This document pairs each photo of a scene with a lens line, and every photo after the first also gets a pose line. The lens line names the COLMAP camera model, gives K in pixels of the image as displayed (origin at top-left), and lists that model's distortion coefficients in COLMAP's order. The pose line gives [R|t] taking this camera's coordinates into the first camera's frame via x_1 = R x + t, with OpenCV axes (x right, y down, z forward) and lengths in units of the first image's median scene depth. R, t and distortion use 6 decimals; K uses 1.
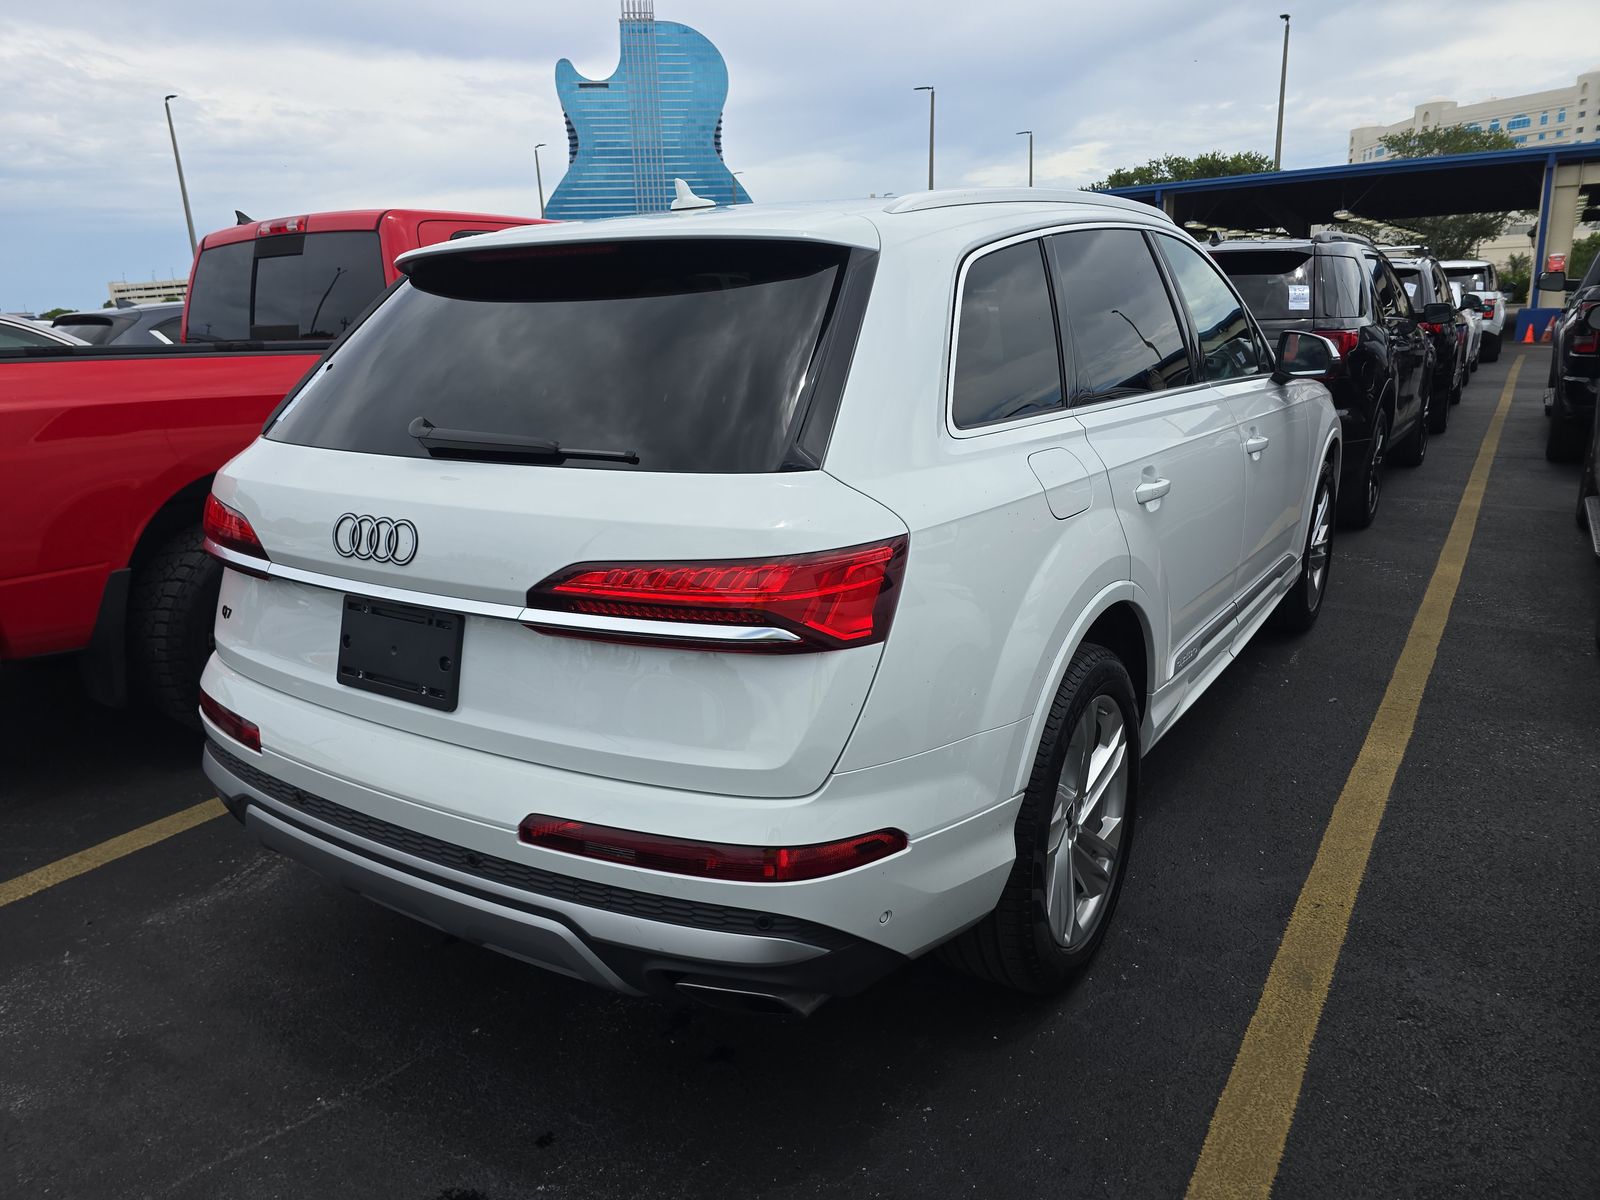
lens RADIAL K [[1091.8, 0, 794.4], [0, 1091.8, 612.7], [0, 0, 1]] dist [0.042409, -0.037720]
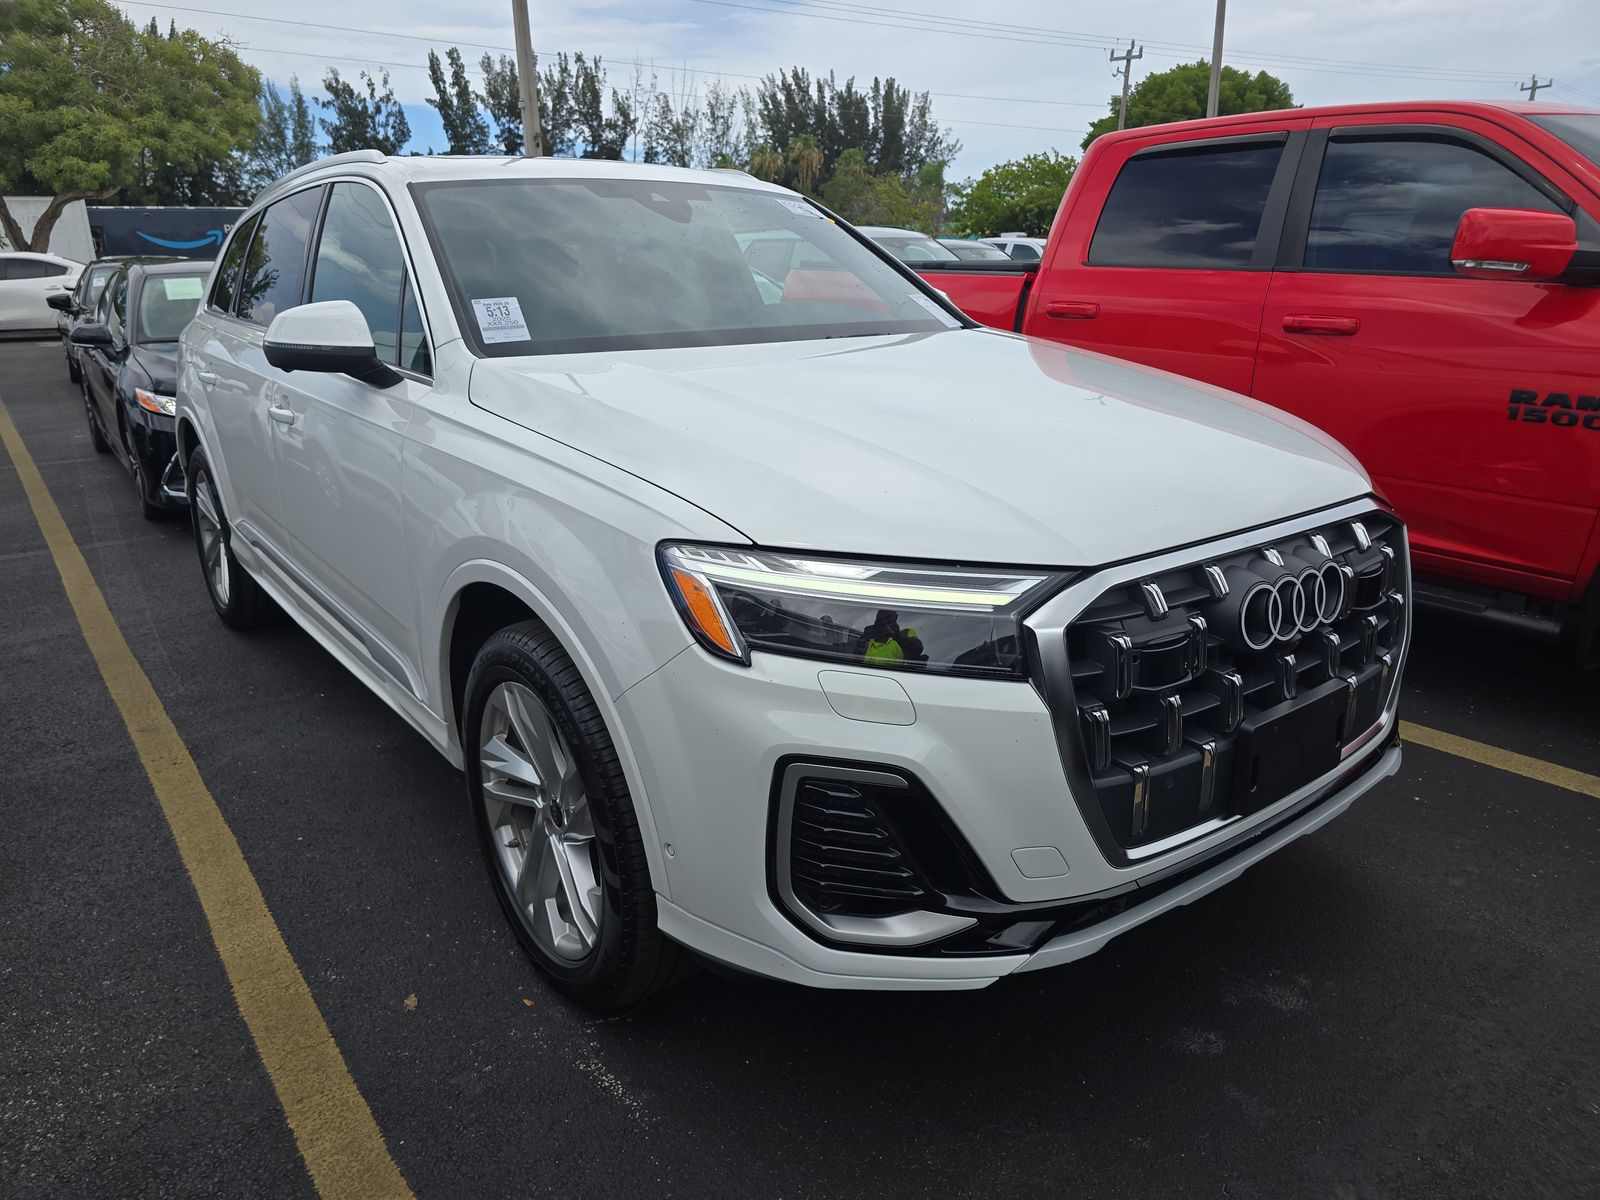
lens RADIAL K [[1091.8, 0, 813.7], [0, 1091.8, 593.7], [0, 0, 1]] dist [0.042409, -0.037720]
pose [[-0.327653, 0.311199, -0.892075, 0.145809], [-0.241192, 0.885361, 0.397445, -0.062930], [0.913493, 0.345386, -0.215032, 0.211550]]
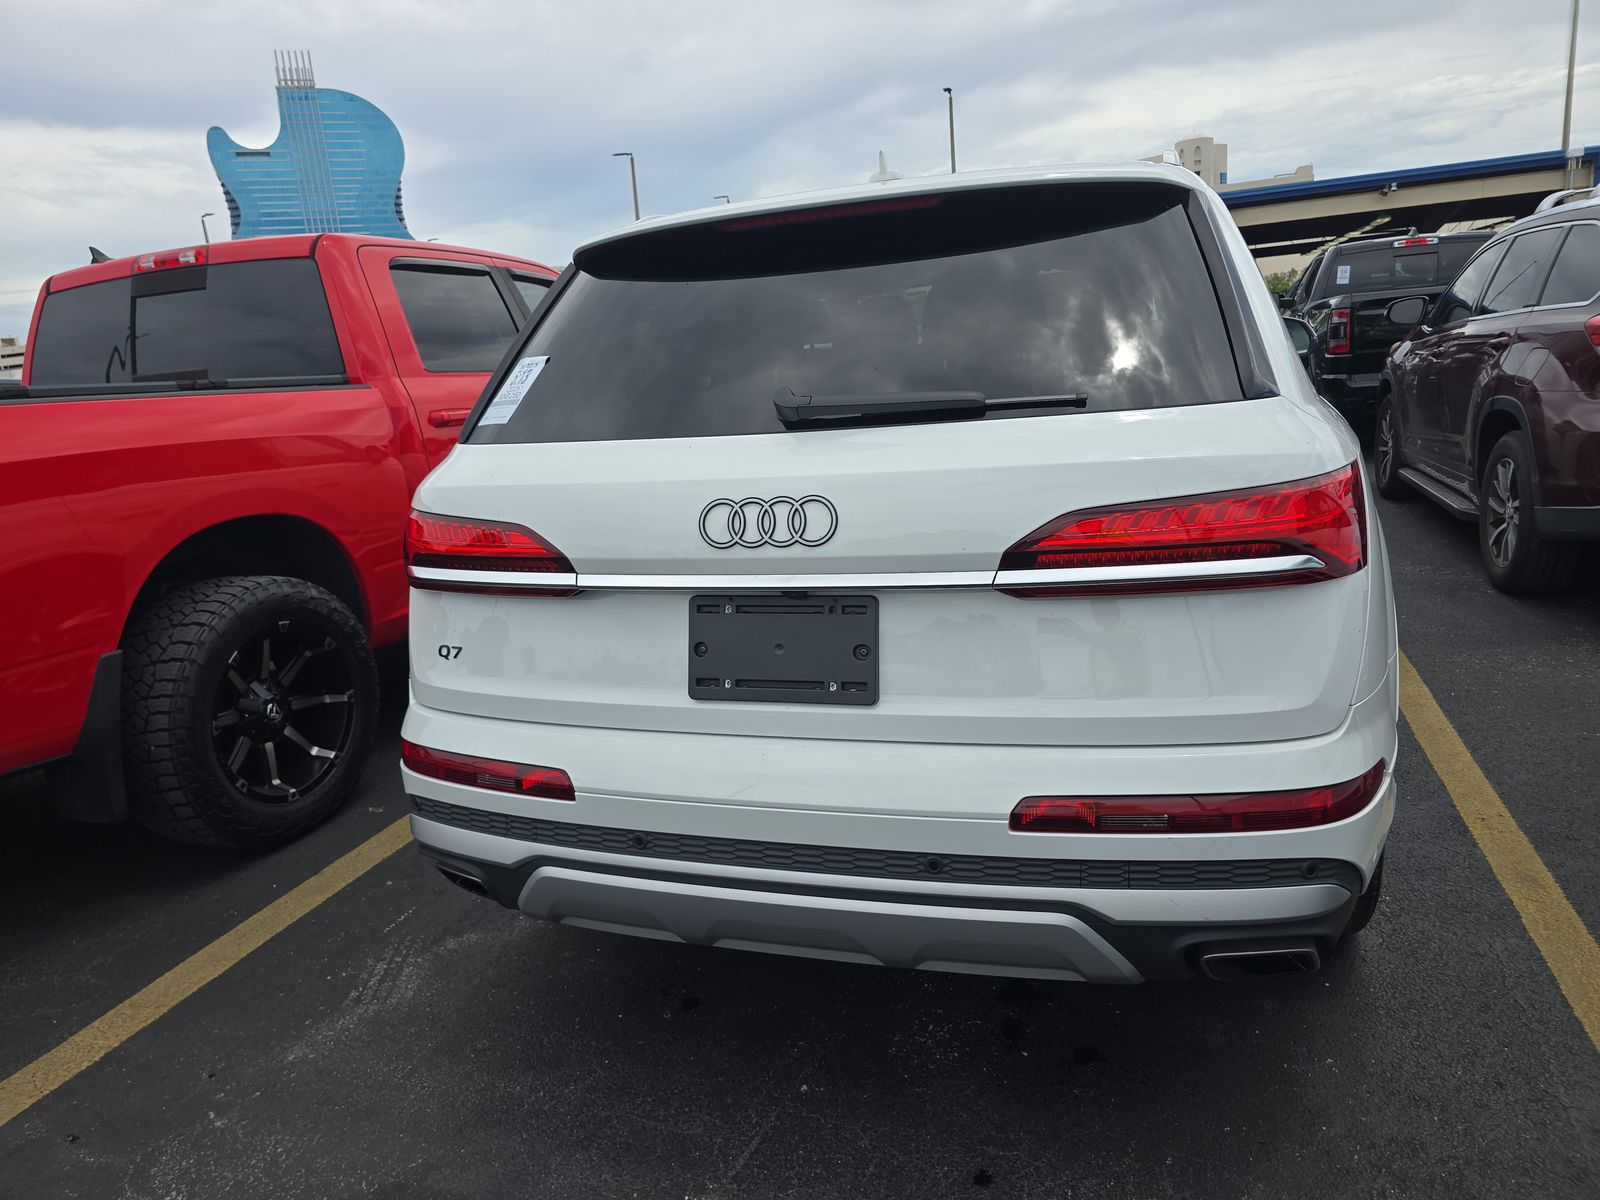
lens RADIAL K [[1091.8, 0, 798.4], [0, 1091.8, 609.3], [0, 0, 1]] dist [0.042409, -0.037720]
pose [[0.964556, -0.104437, 0.242331, -0.046768], [0.117450, 0.992279, -0.039849, 0.003272], [-0.236298, 0.066898, 0.969375, 0.011976]]
